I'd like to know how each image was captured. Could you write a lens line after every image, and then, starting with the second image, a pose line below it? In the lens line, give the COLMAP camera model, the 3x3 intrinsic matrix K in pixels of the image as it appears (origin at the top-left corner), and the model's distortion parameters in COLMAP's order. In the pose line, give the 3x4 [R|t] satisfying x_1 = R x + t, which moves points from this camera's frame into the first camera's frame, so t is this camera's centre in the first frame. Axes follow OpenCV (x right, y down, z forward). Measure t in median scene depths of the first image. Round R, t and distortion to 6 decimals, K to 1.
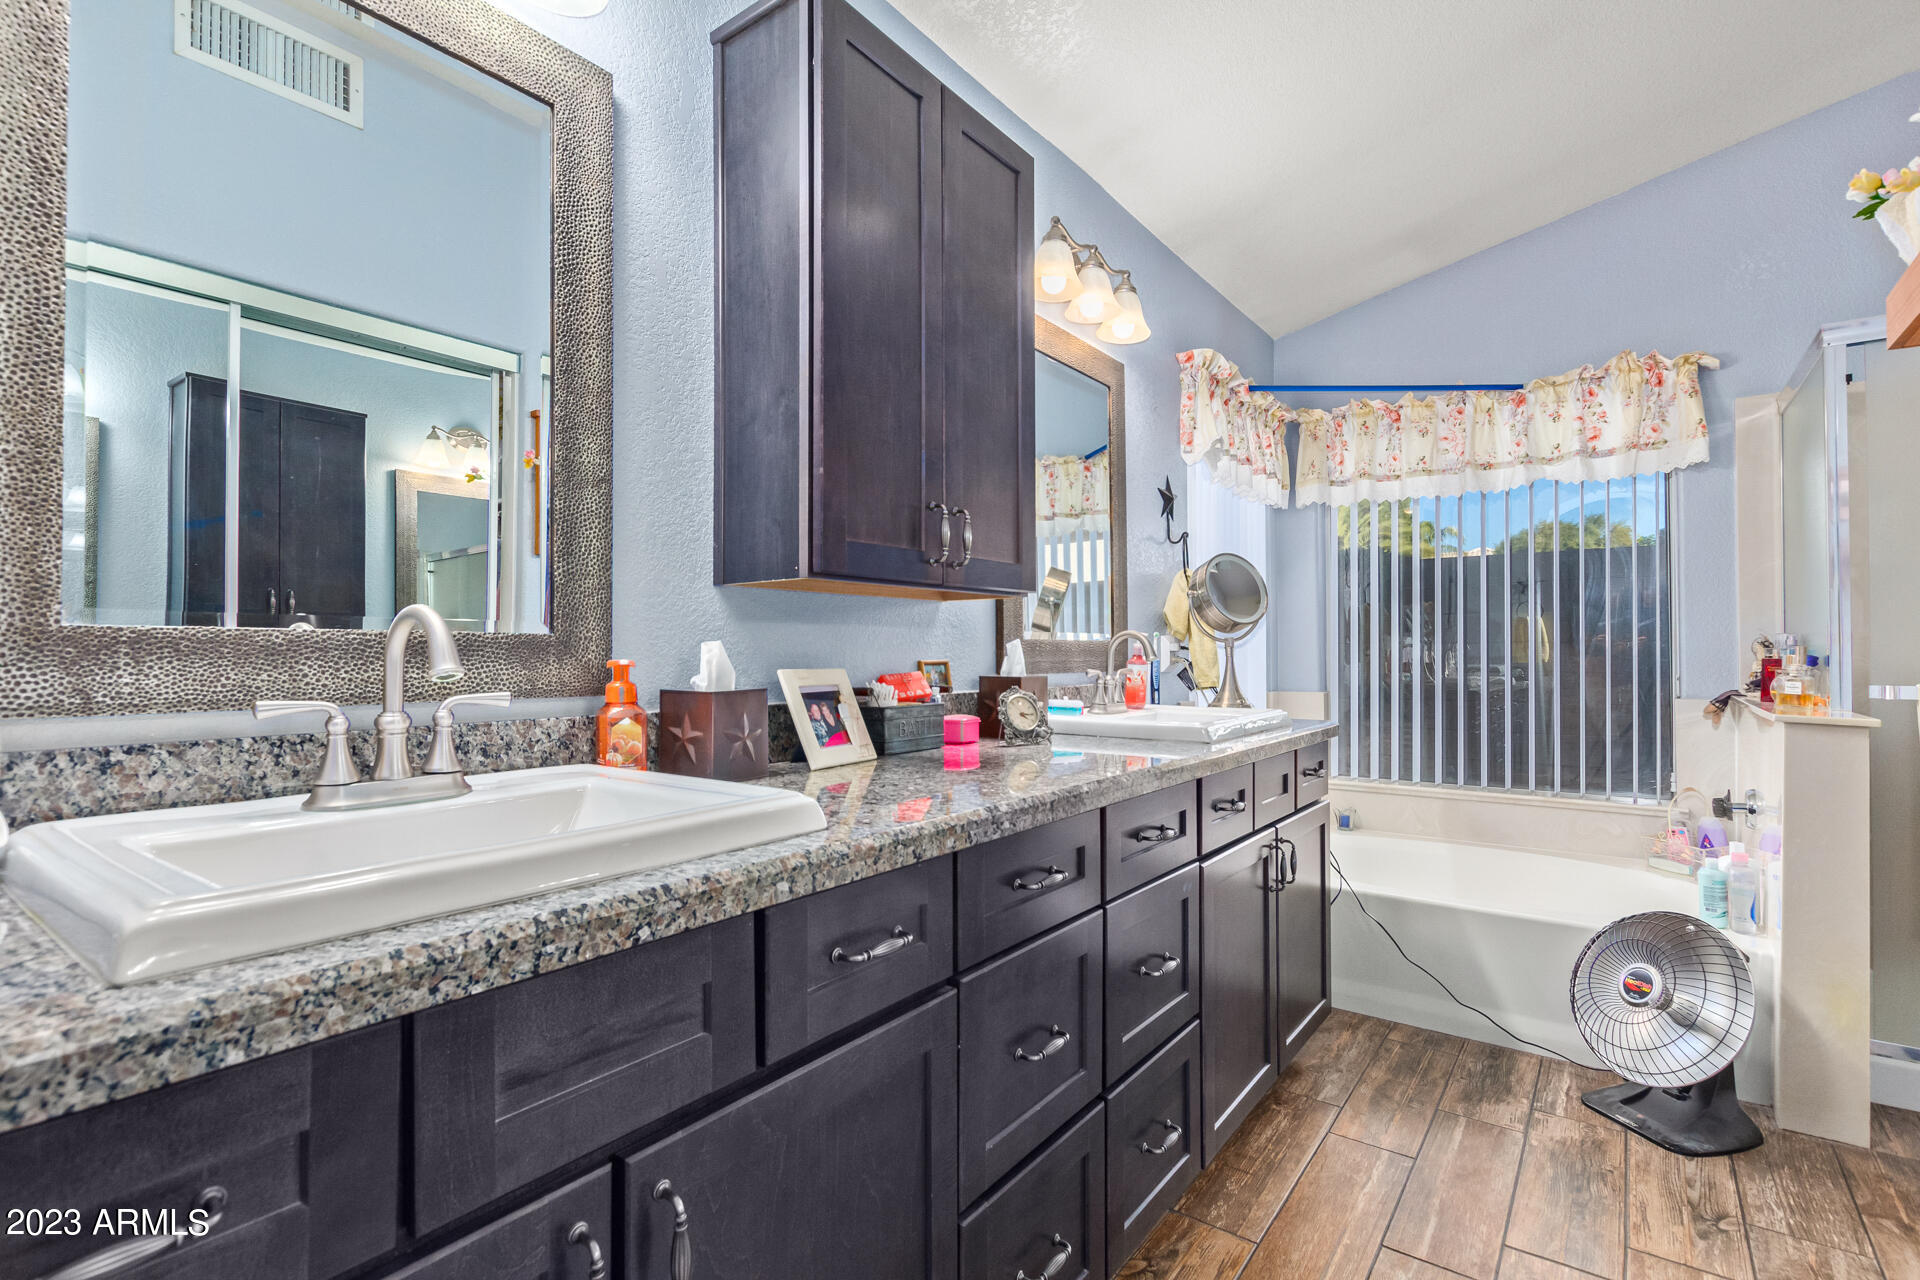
lens RADIAL K [[900.2, 0, 963.7], [0, 900.2, 650.8], [0, 0, 1]] dist [-0.001634, 0.000417]
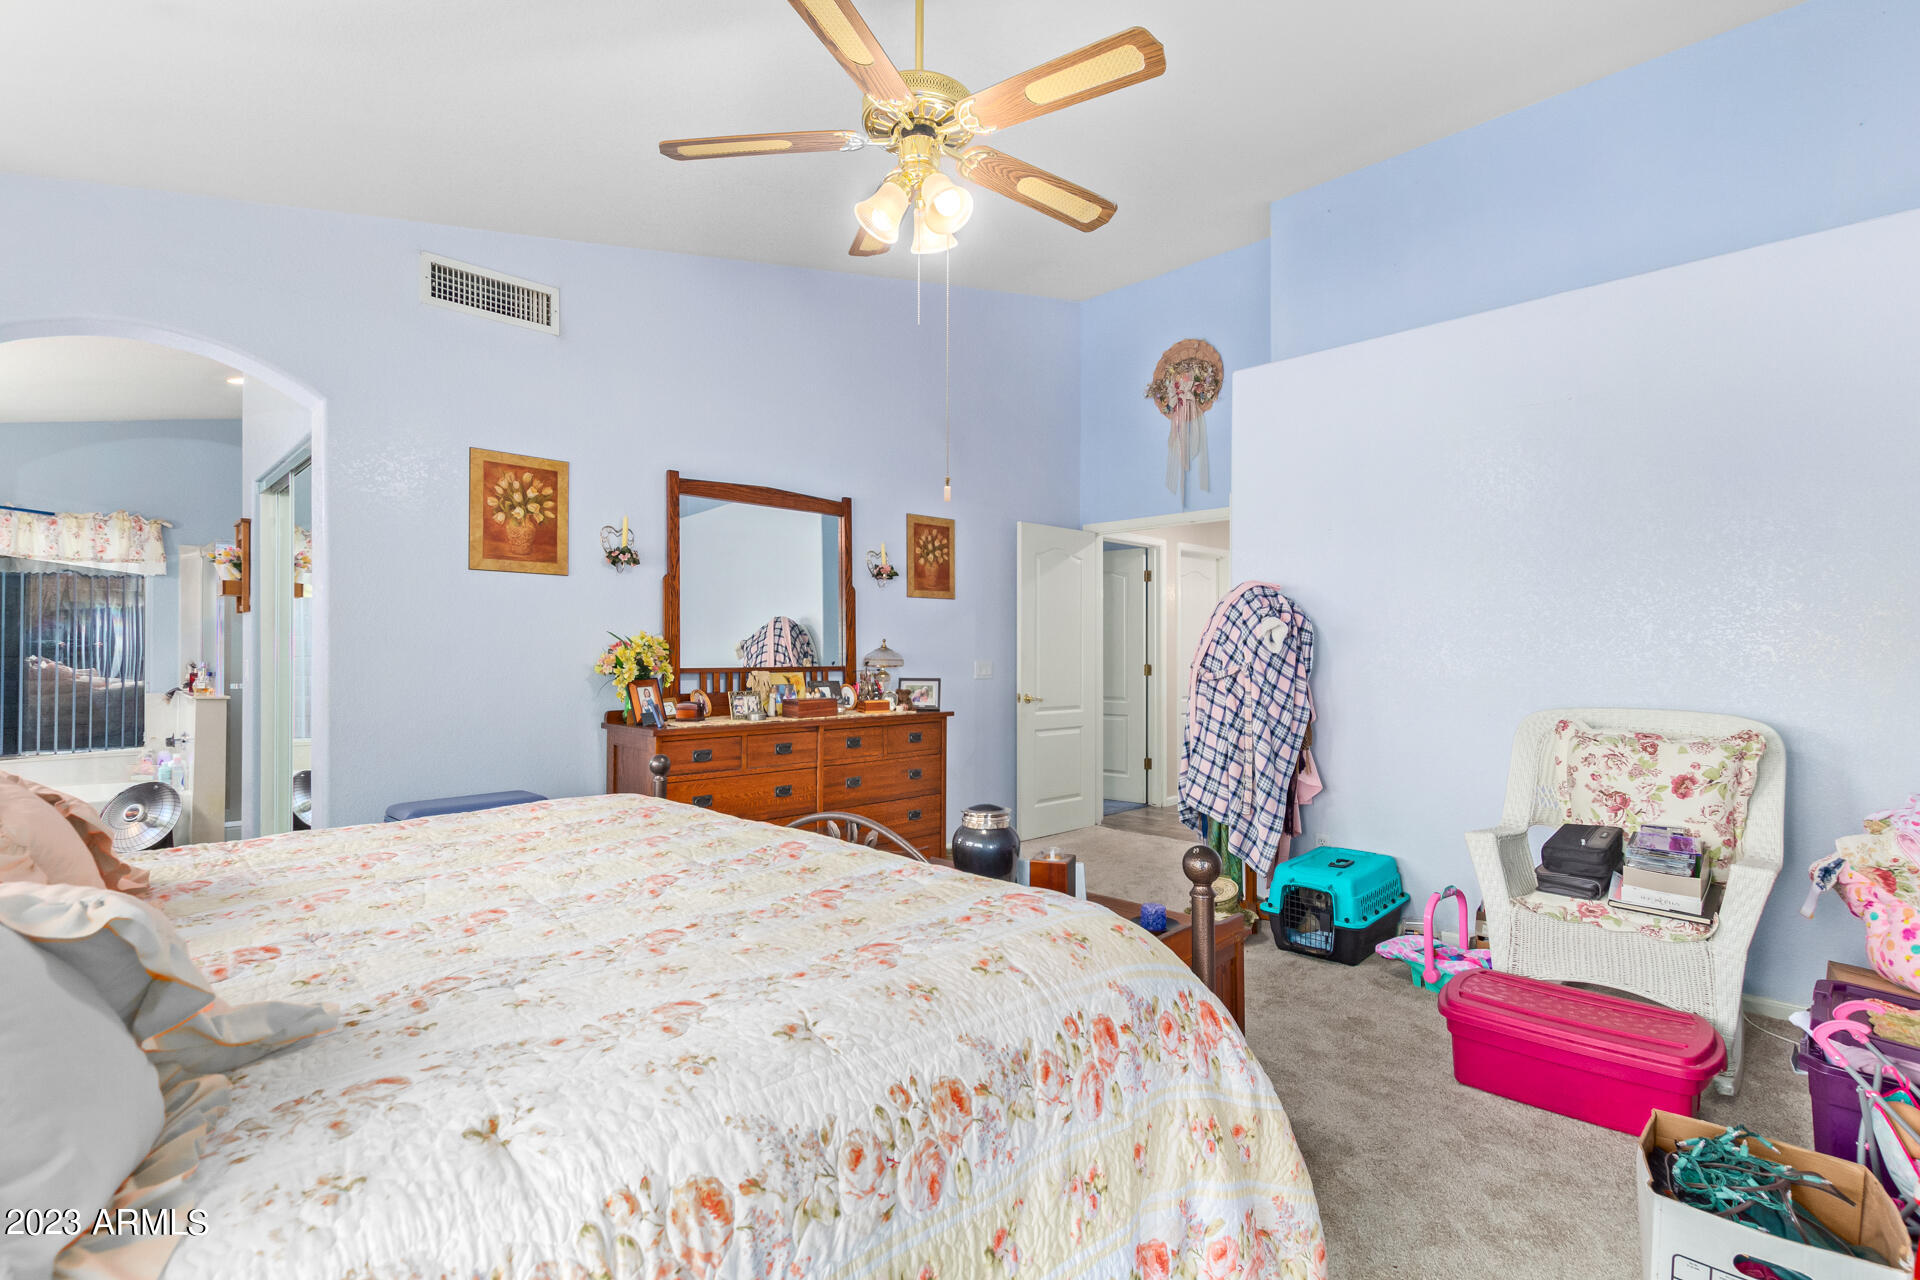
lens RADIAL K [[900.2, 0, 963.7], [0, 900.2, 650.8], [0, 0, 1]] dist [-0.001634, 0.000417]
pose [[0.147023, 0.012038, 0.989060, -0.891020], [-0.006226, 0.999917, -0.011245, -0.028433], [-0.989113, -0.004505, 0.147086, -1.055054]]
